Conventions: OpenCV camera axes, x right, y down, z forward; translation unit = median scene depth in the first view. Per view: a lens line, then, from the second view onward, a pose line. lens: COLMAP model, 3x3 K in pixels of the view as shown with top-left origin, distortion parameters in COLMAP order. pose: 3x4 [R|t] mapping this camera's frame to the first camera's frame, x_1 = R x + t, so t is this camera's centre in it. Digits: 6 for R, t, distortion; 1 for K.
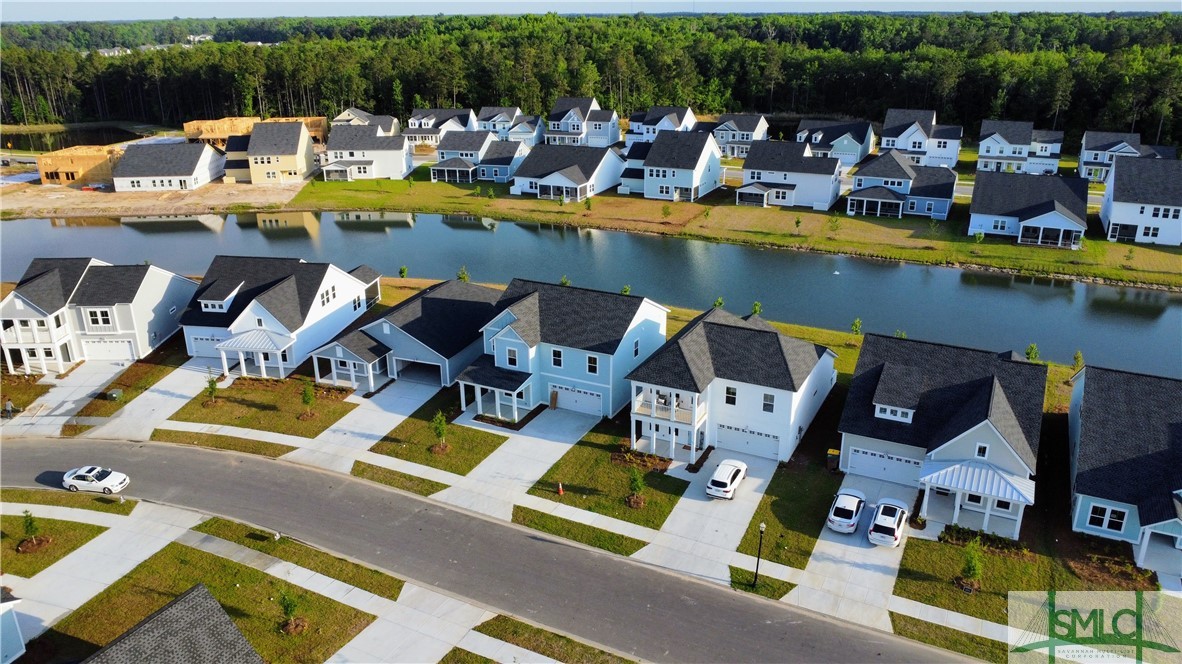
lens RADIAL K [[852.6, 0, 591.6], [0, 852.6, 326.5], [0, 0, 1]] dist [-0.021457, -0.016492]
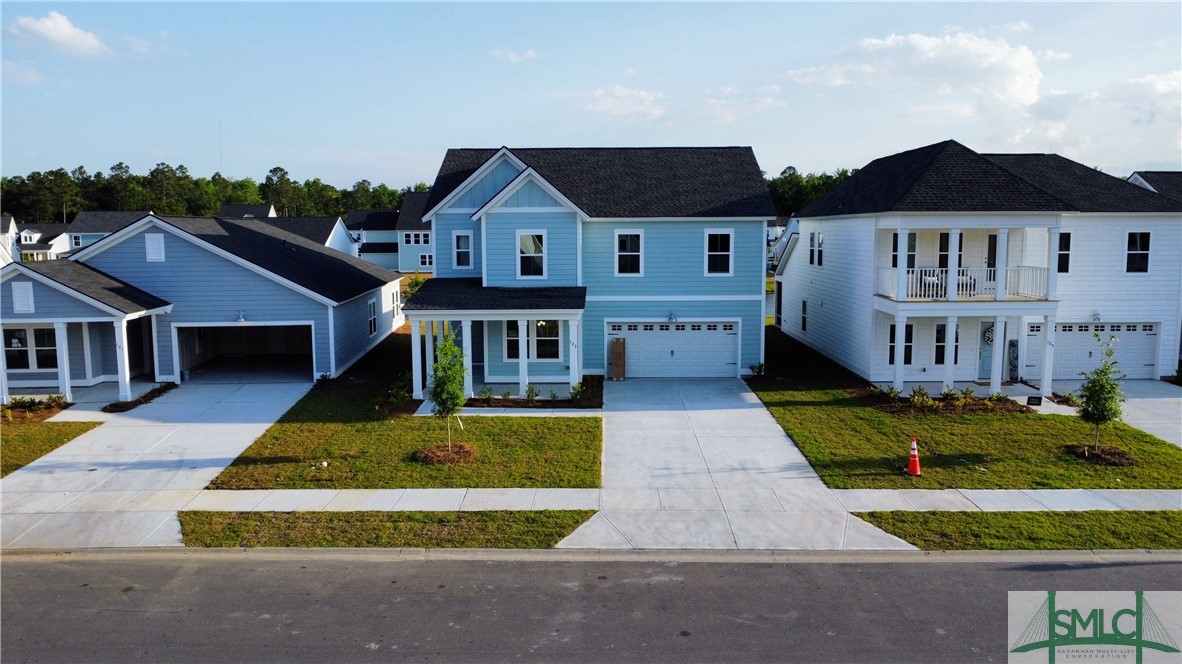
lens RADIAL K [[852.6, 0, 589.3], [0, 852.6, 329.5], [0, 0, 1]] dist [-0.021457, -0.016492]
pose [[0.899600, -0.047828, 0.434088, -0.151172], [0.149548, 0.967626, -0.203309, 0.096880], [-0.410311, 0.247813, 0.877629, 0.379253]]
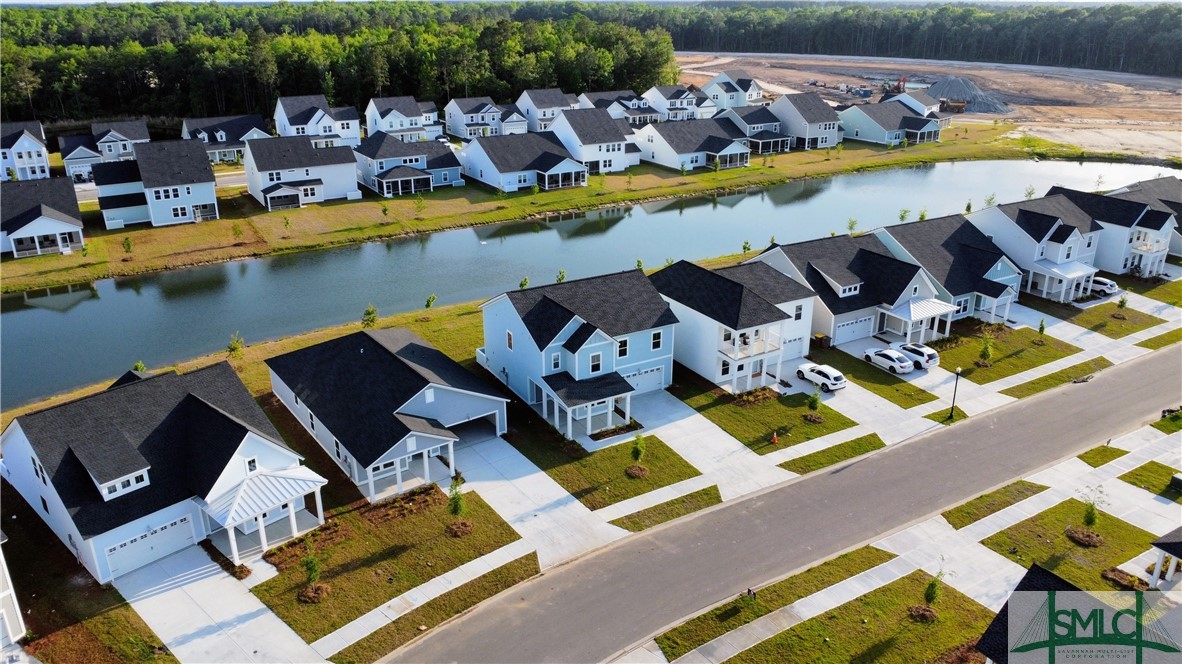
lens RADIAL K [[852.6, 0, 587.2], [0, 852.6, 328.6], [0, 0, 1]] dist [-0.021457, -0.016492]
pose [[0.546493, -0.294968, 0.783798, -0.491383], [0.285792, 0.945422, 0.156528, -0.088853], [-0.787190, 0.138462, 0.600966, 0.266599]]
